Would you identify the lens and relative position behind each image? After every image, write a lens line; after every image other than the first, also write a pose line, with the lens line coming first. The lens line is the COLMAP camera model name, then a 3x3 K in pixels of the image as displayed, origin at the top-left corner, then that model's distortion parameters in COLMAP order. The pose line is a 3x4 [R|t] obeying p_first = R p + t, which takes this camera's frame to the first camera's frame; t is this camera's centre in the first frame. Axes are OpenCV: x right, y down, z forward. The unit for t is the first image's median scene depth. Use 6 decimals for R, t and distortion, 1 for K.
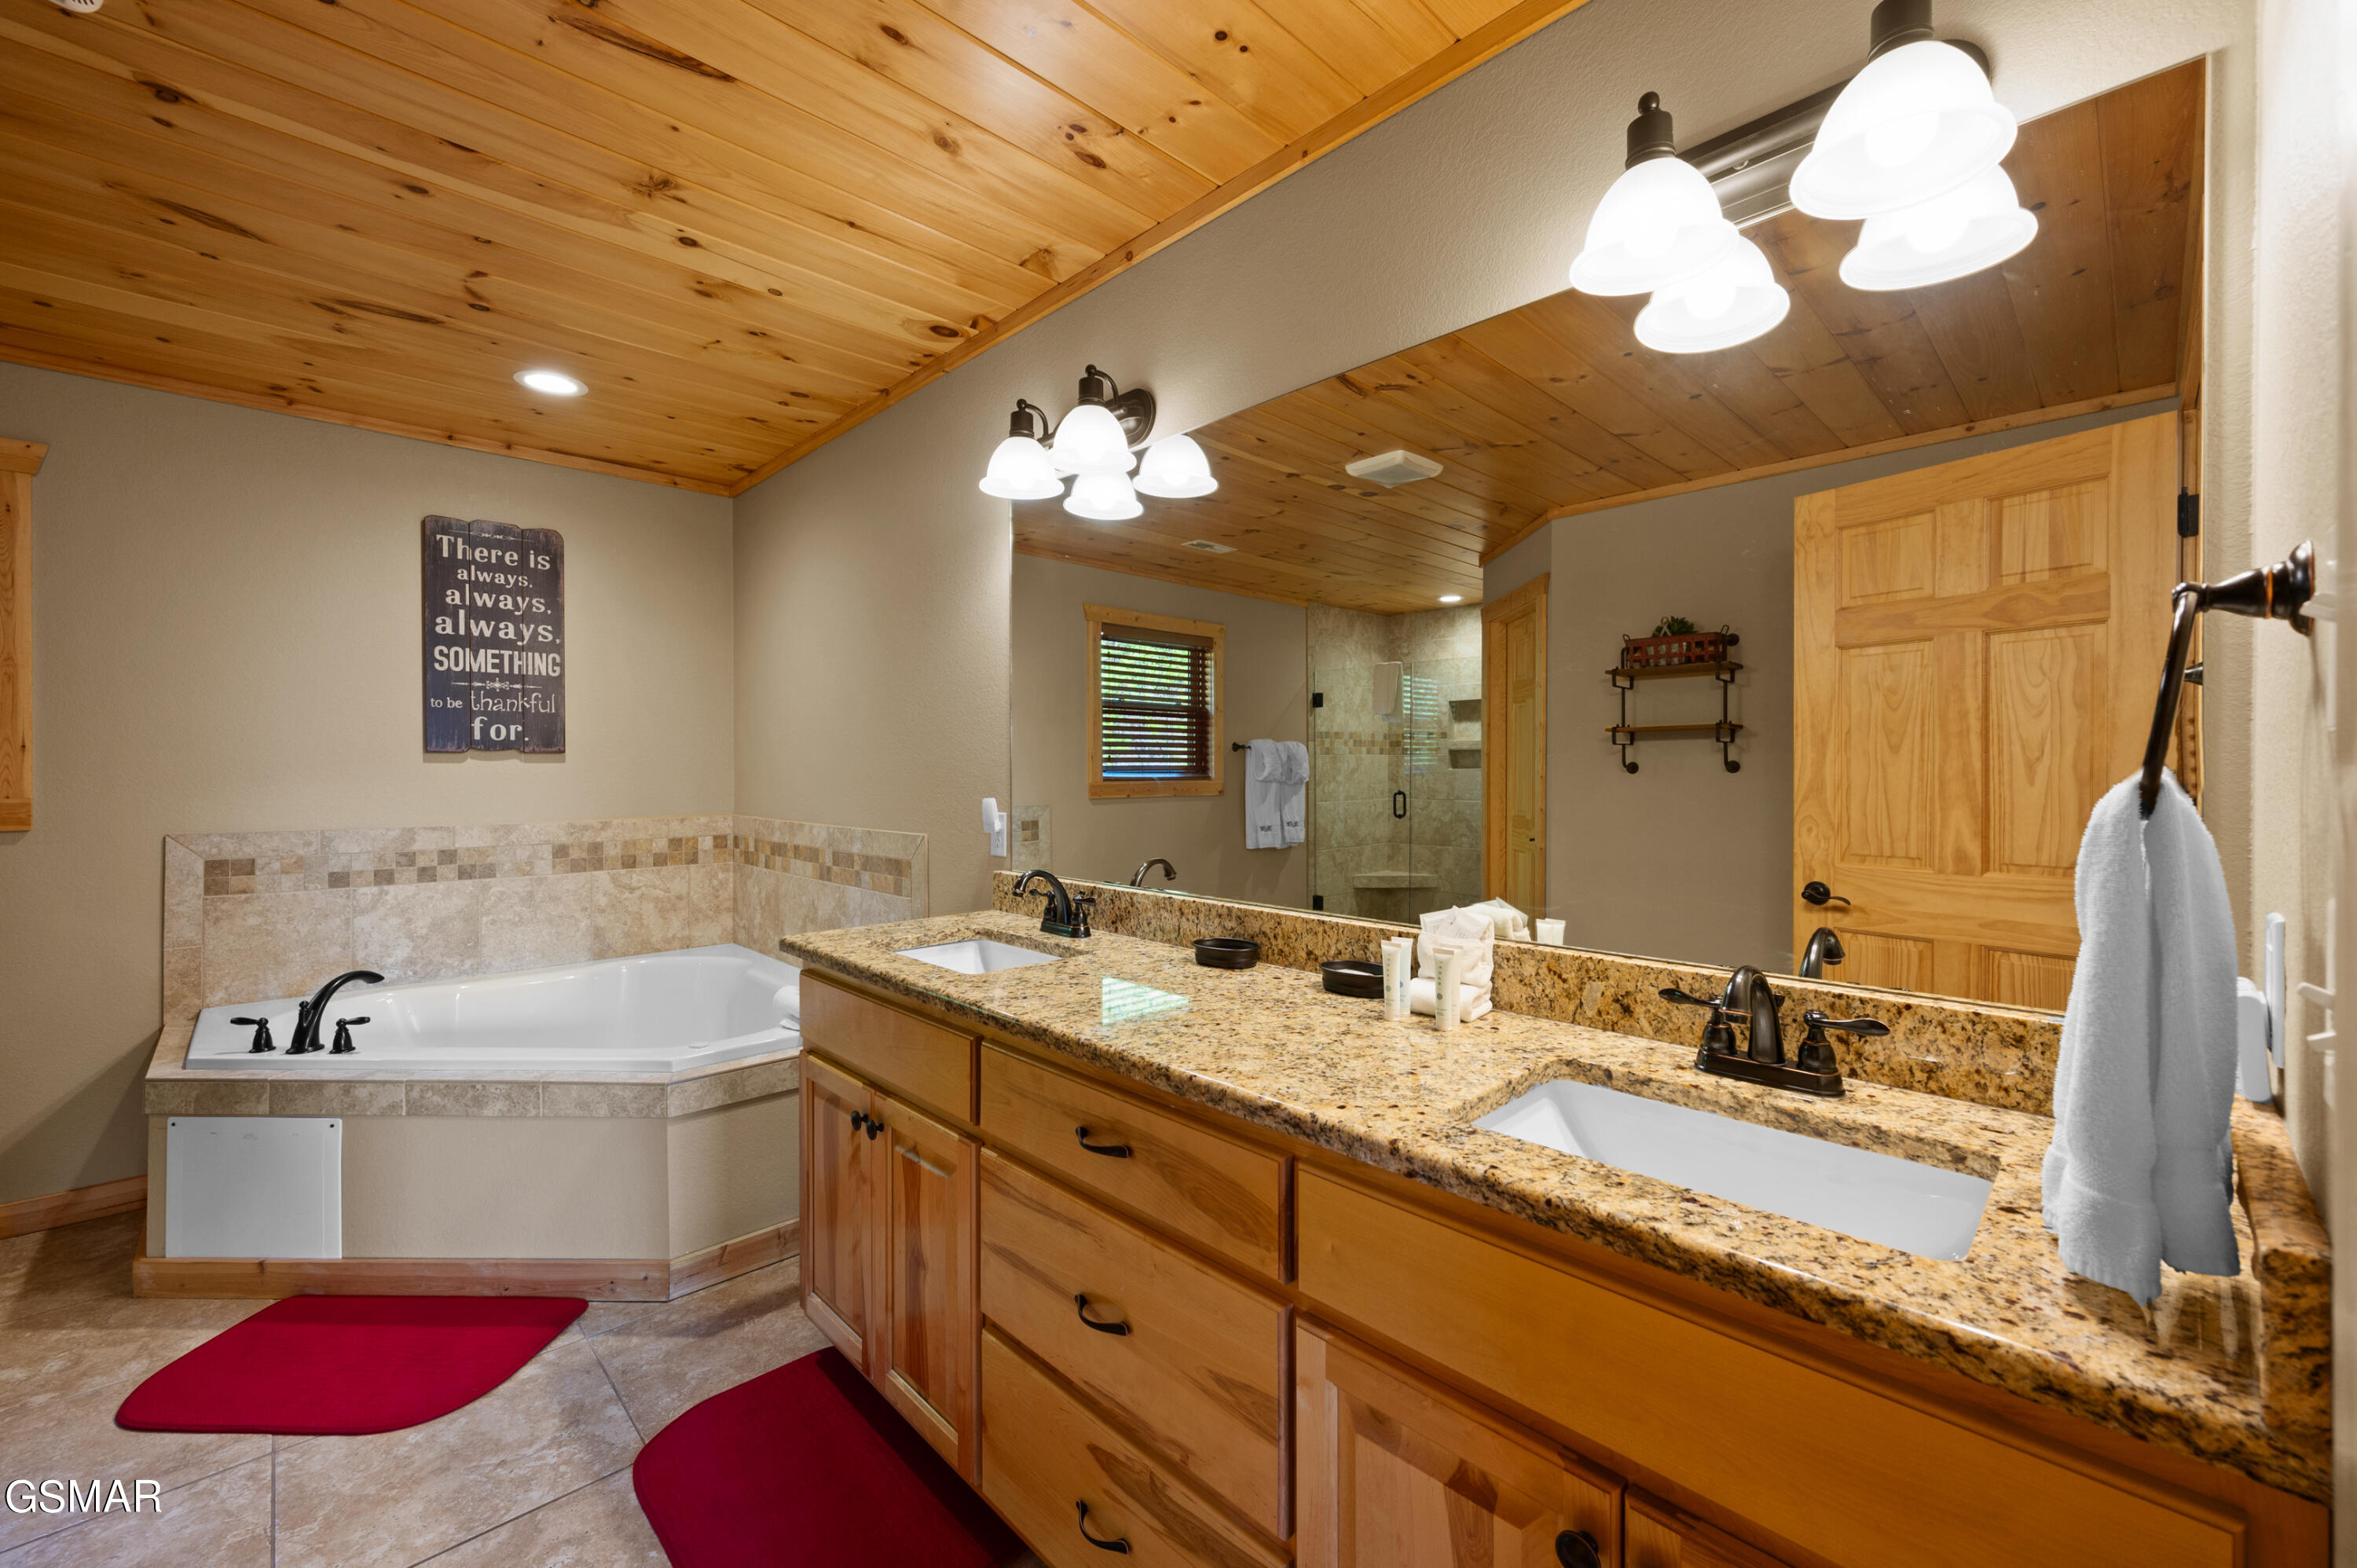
lens RADIAL K [[947.4, 0, 1176.6], [0, 947.4, 770.1], [0, 0, 1]] dist [-0.000194, -0.000435]
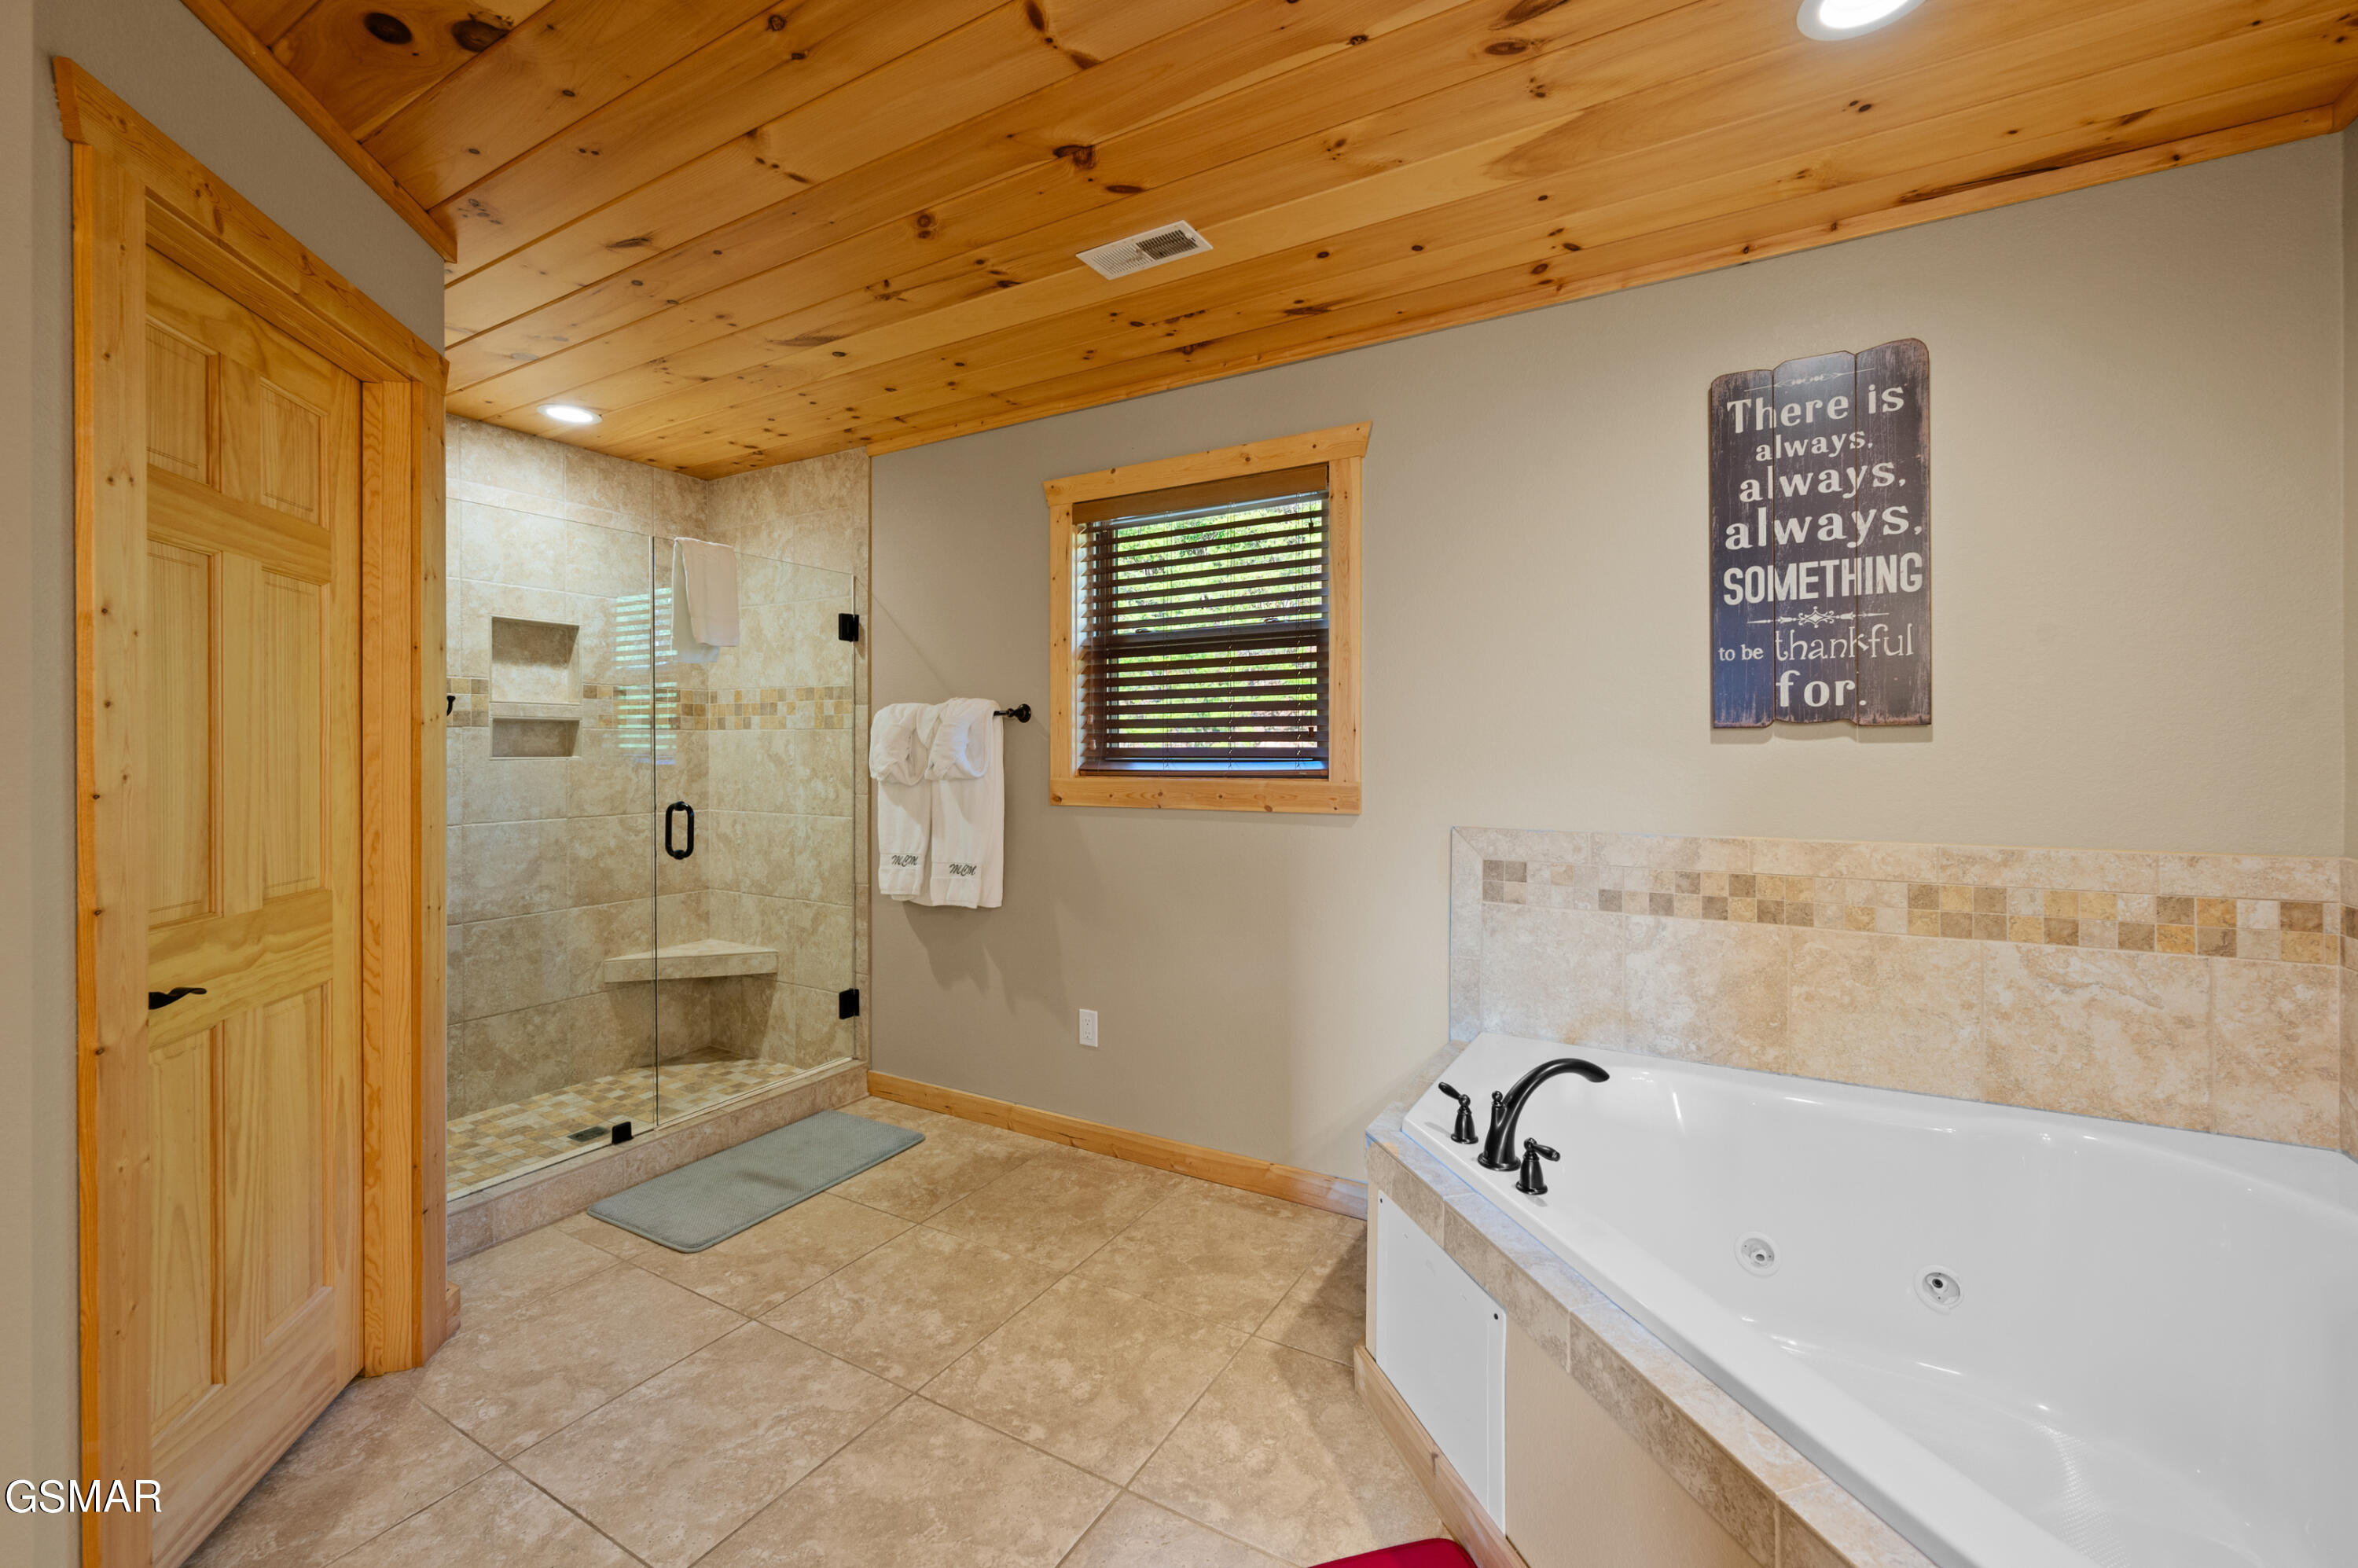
lens RADIAL K [[947.8, 0, 1212.8], [0, 947.8, 751.6], [0, 0, 1]] dist [-0.000194, -0.000435]
pose [[0.290539, 0.002450, -0.956860, -0.237389], [0.000831, 0.999996, 0.002812, -0.003980], [0.956863, -0.001612, 0.290536, 0.442297]]
